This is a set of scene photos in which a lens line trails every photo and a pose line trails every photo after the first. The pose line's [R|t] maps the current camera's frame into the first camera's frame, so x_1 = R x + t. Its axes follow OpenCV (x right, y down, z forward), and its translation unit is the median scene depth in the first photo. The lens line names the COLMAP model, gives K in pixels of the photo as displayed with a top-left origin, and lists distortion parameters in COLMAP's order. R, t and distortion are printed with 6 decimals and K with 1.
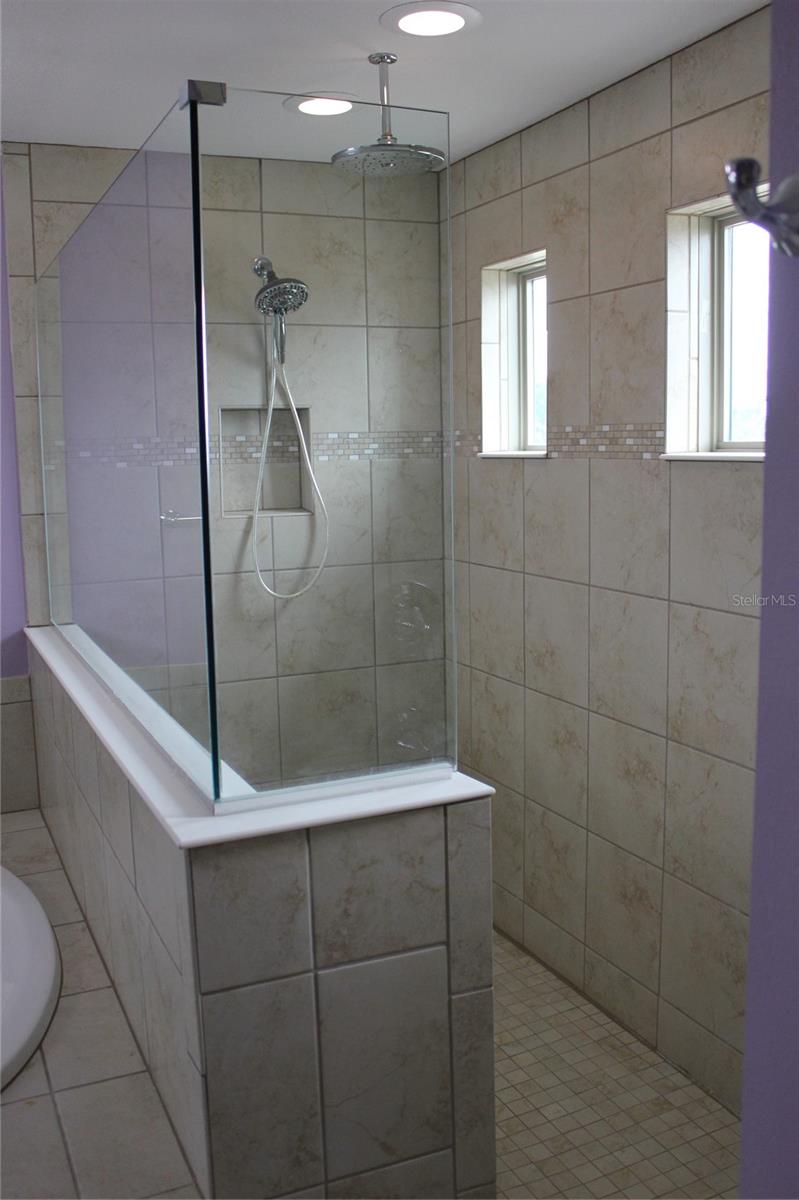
lens RADIAL K [[1120.1, 0, 399.5], [0, 1120.1, 600.0], [0, 0, 1]] dist [-0.161616, 0.183231]
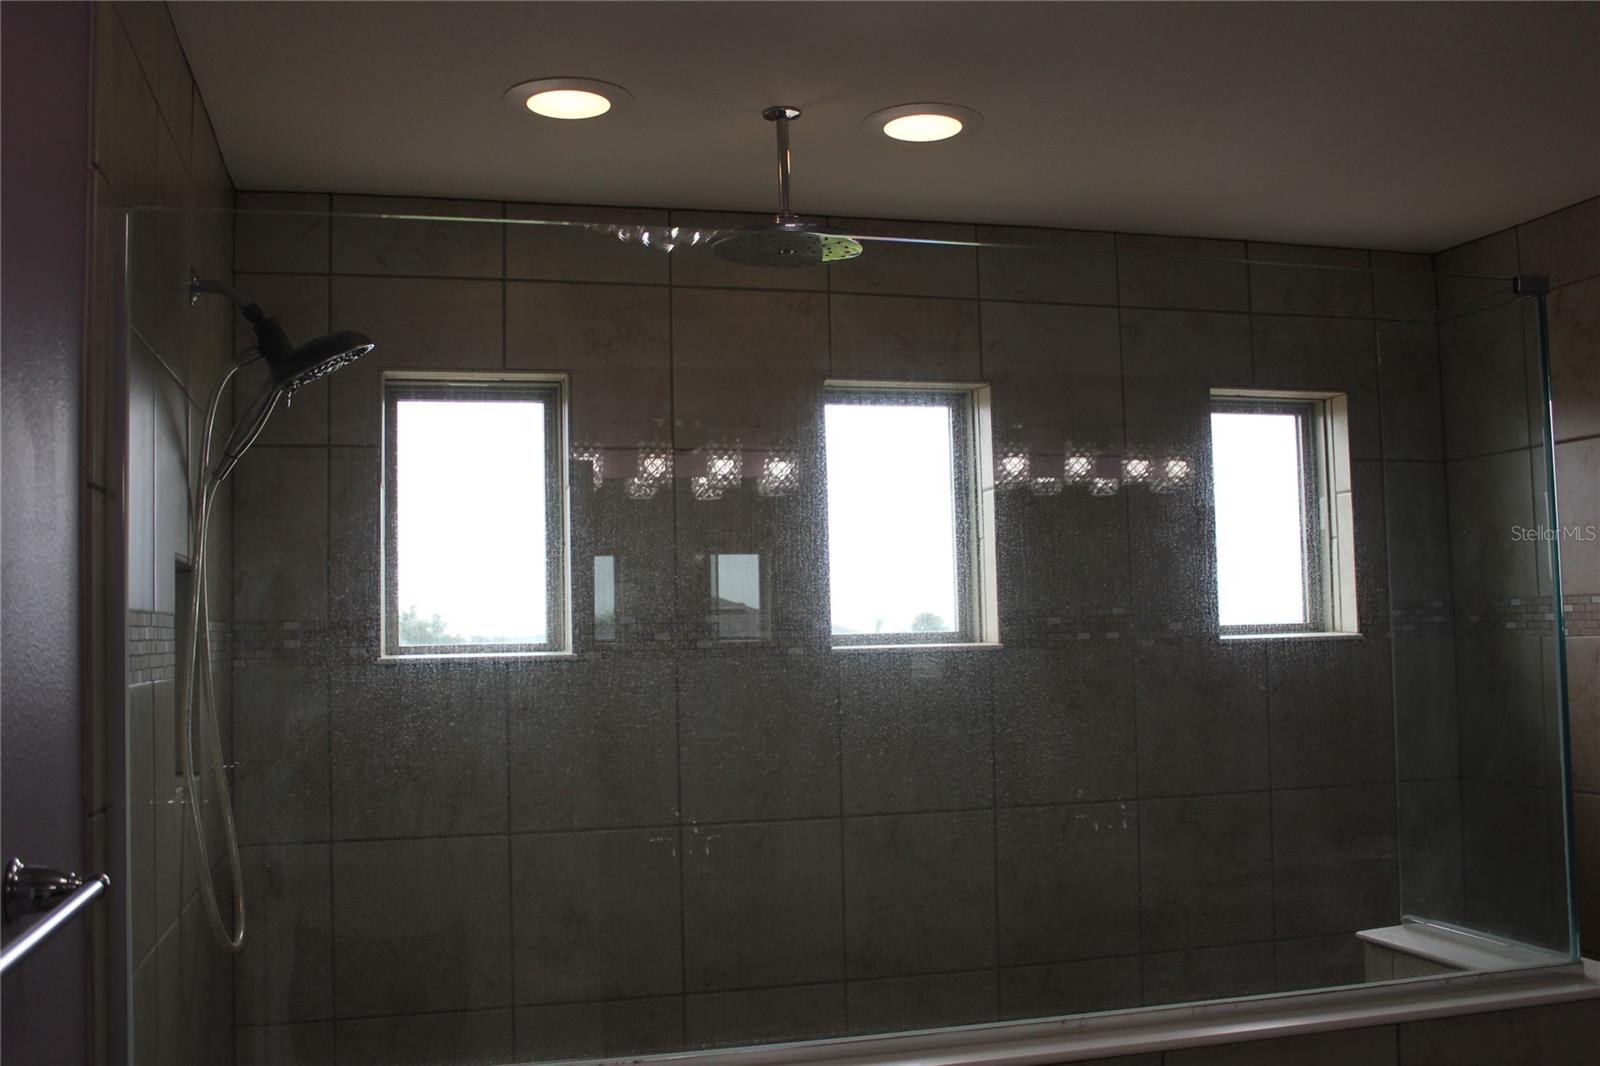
lens RADIAL K [[1493.5, 0, 790.8], [0, 1493.5, 529.4], [0, 0, 1]] dist [-0.161616, 0.183231]
pose [[0.204739, 0.086555, 0.974982, -0.940029], [0.158412, 0.980021, -0.120267, -0.089227], [-0.965913, 0.179073, 0.186938, 0.813544]]
